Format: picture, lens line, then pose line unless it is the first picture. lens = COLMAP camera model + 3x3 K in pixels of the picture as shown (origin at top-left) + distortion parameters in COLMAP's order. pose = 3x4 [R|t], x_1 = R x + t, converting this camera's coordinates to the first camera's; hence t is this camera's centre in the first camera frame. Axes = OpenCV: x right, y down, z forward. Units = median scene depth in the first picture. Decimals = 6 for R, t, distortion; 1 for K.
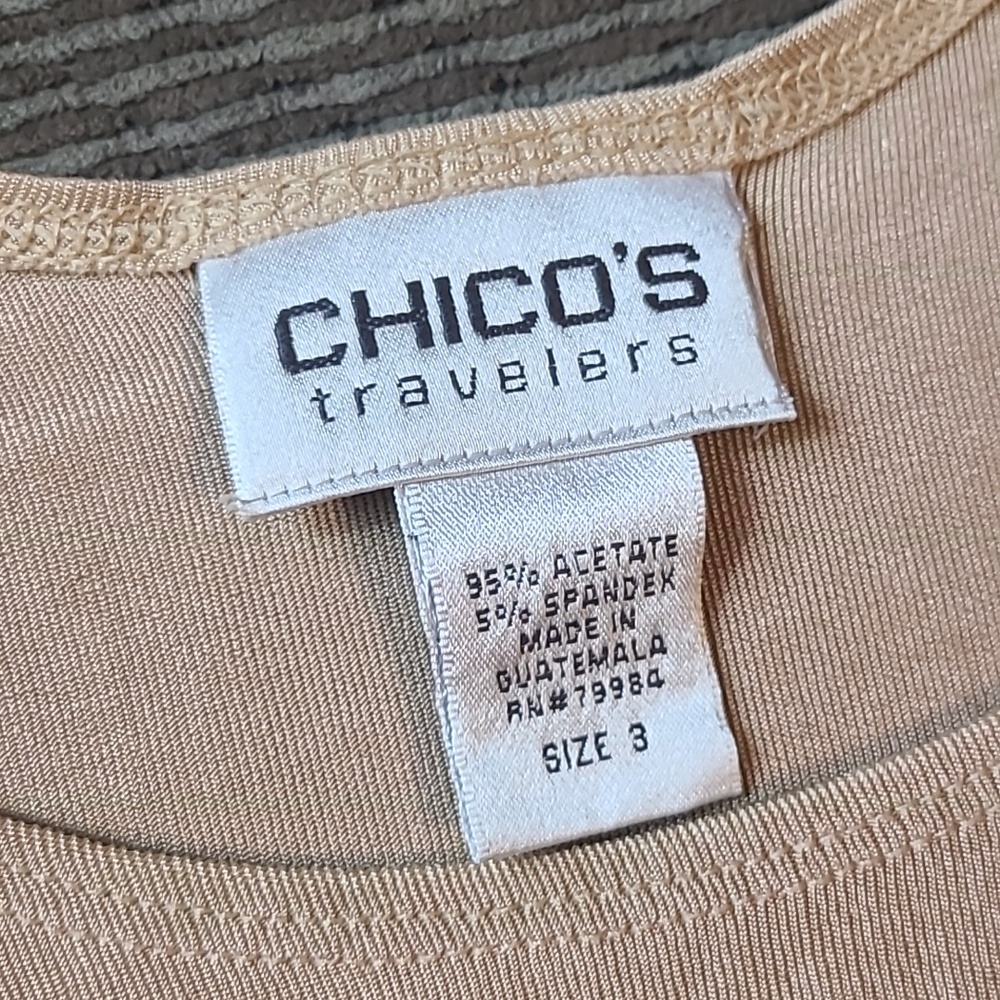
lens RADIAL K [[1692.8, 0, 500.0], [0, 1692.8, 500.0], [0, 0, 1]] dist [0.004092, 0.154311]
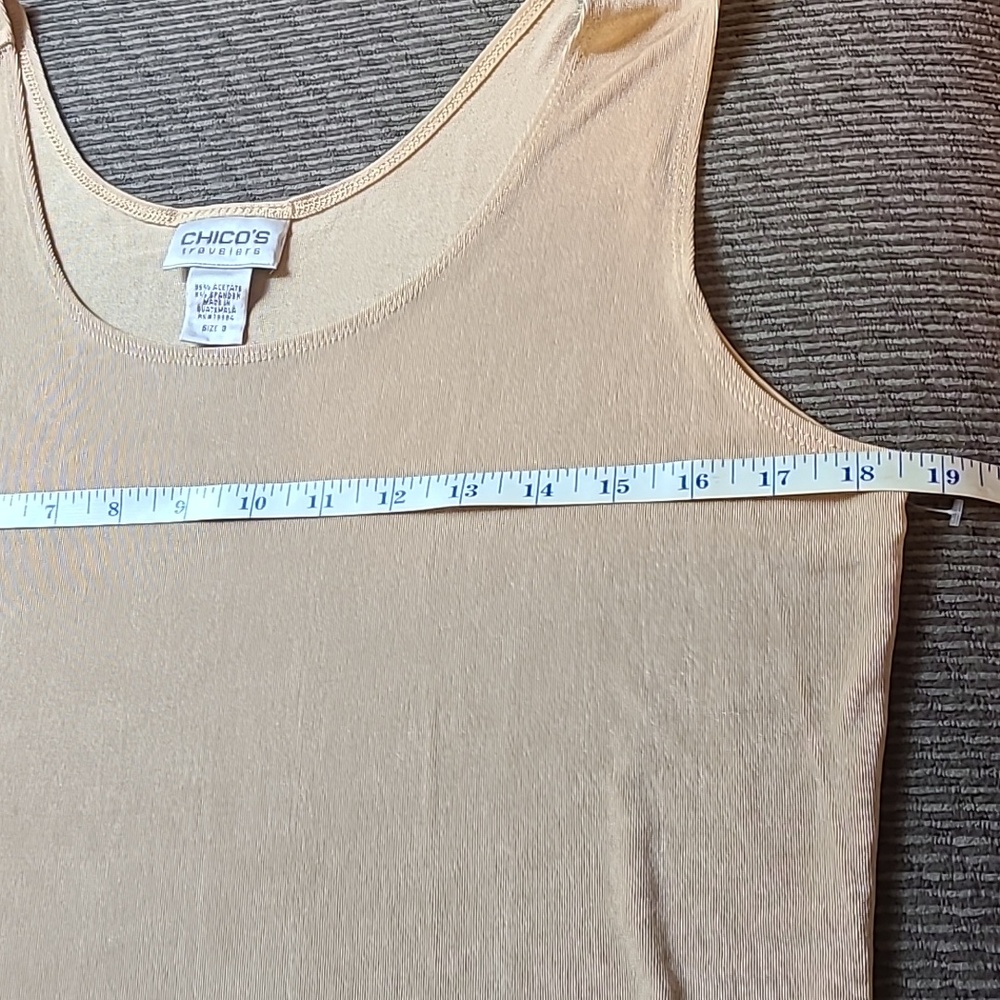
lens RADIAL K [[1692.8, 0, 500.0], [0, 1692.8, 500.0], [0, 0, 1]] dist [0.004092, 0.154311]
pose [[0.883810, 0.160672, -0.439391, 2.829024], [-0.256832, 0.951633, -0.168620, 1.163051], [0.391046, 0.261878, 0.882328, -2.624542]]
